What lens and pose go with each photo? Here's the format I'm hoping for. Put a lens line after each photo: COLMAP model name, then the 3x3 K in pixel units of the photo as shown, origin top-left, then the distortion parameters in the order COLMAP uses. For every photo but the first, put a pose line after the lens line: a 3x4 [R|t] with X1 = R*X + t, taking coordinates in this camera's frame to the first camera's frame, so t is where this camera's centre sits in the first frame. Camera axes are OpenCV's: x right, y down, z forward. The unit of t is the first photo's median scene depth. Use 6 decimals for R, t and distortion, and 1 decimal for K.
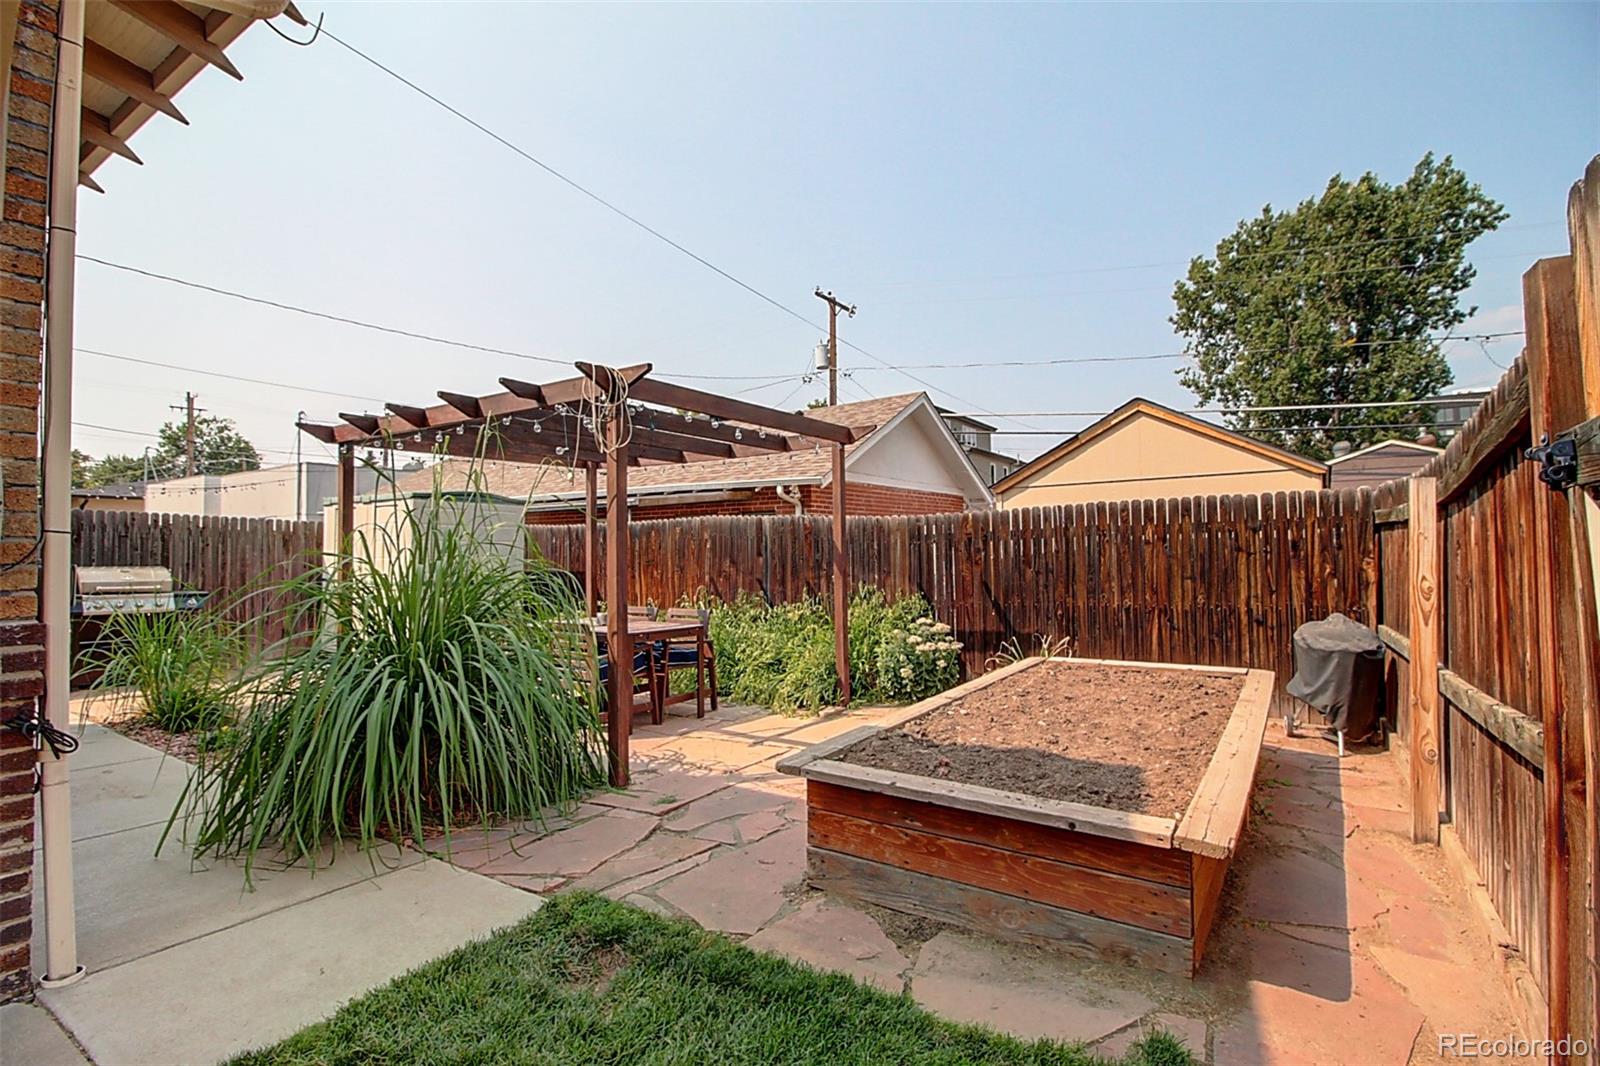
lens RADIAL K [[749.4, 0, 832.9], [0, 749.4, 507.4], [0, 0, 1]] dist [-0.018970, -0.004834]
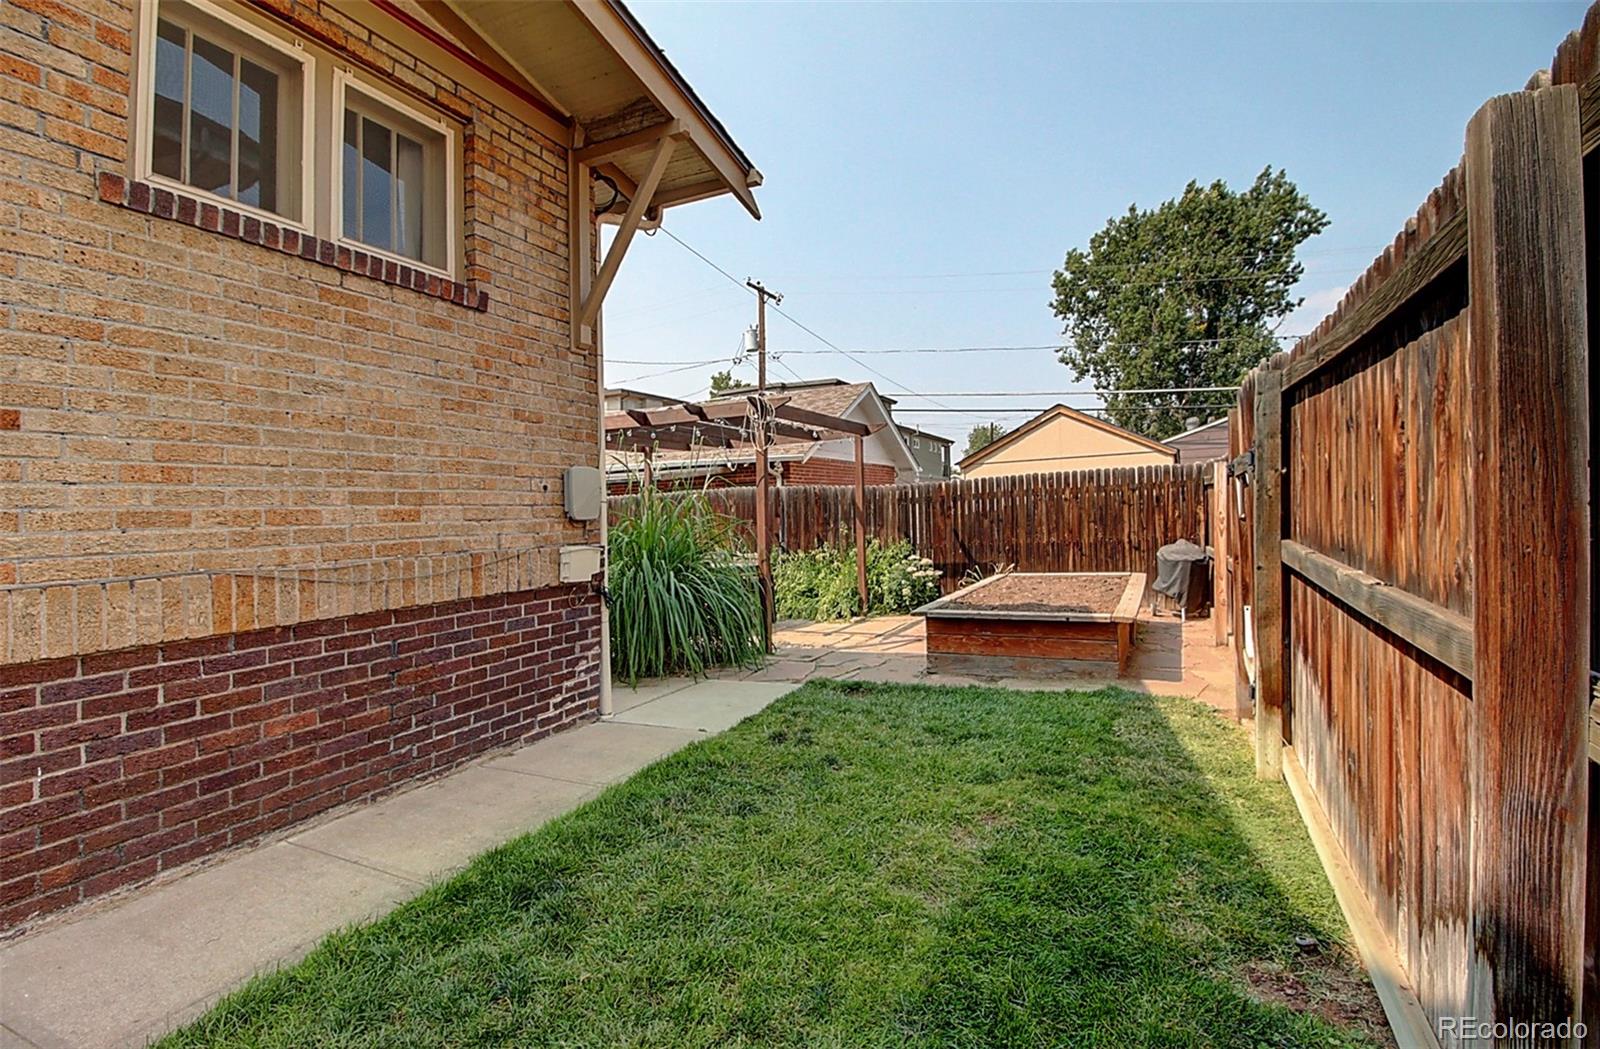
lens RADIAL K [[734.8, 0, 805.4], [0, 734.8, 511.2], [0, 0, 1]] dist [-0.014394, -0.003994]
pose [[0.993684, -0.021763, 0.110086, -0.147633], [0.016356, 0.998626, 0.049778, -0.006797], [-0.111018, -0.047663, 0.992675, -0.232498]]
